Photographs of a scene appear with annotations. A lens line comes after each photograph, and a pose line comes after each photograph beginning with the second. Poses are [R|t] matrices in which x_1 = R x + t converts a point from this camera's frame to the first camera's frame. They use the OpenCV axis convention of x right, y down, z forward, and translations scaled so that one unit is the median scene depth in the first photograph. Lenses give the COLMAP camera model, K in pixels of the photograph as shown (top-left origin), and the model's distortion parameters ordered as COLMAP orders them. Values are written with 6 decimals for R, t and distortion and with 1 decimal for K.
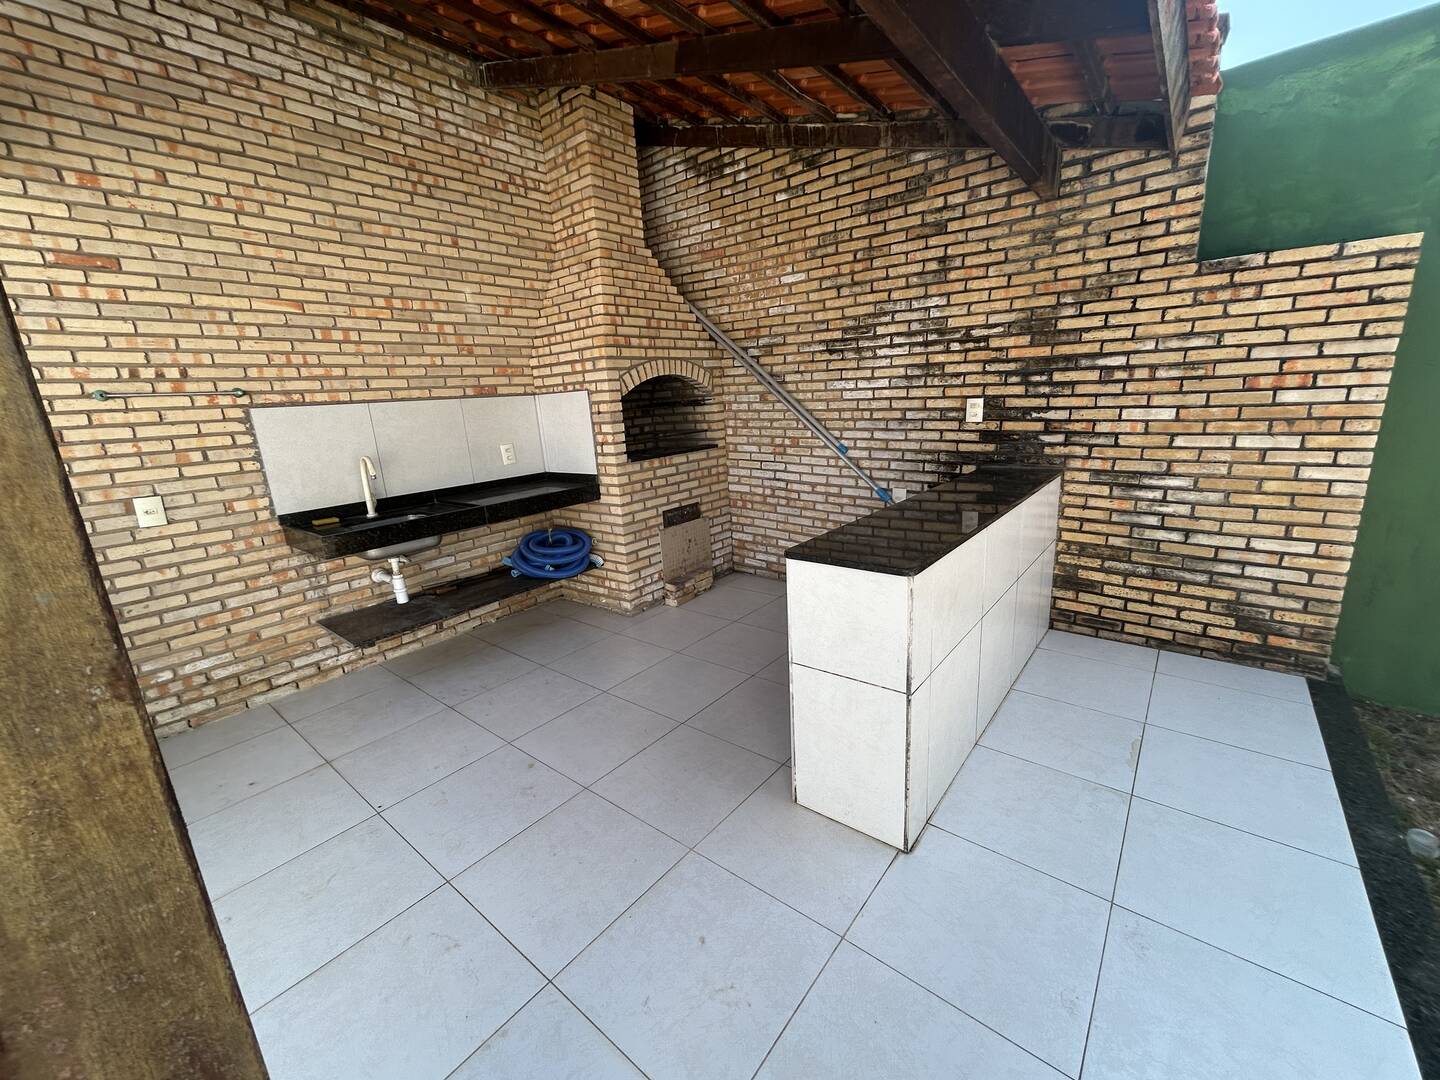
lens RADIAL K [[577.9, 0, 717.7], [0, 577.9, 538.9], [0, 0, 1]] dist [-0.003442, 0.001868]
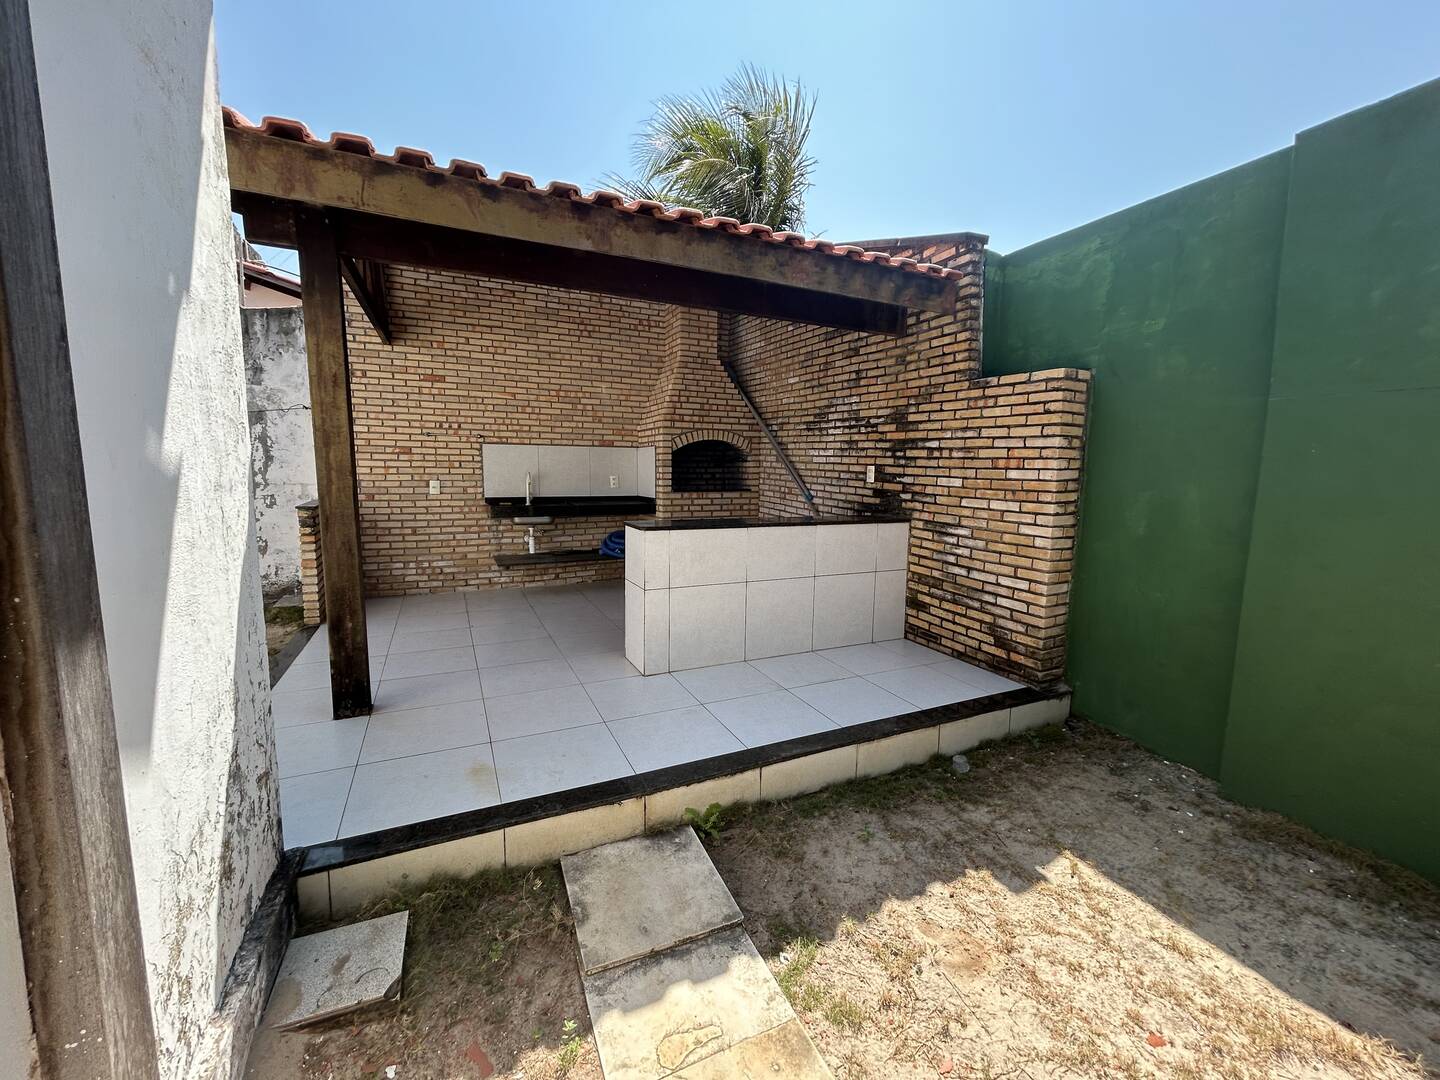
lens RADIAL K [[577.9, 0, 717.7], [0, 577.9, 538.9], [0, 0, 1]] dist [-0.003442, 0.001868]
pose [[0.901531, 0.121813, -0.415215, 0.775612], [-0.166623, 0.983292, -0.073307, 0.108204], [0.399348, 0.135273, 0.906765, -0.446459]]
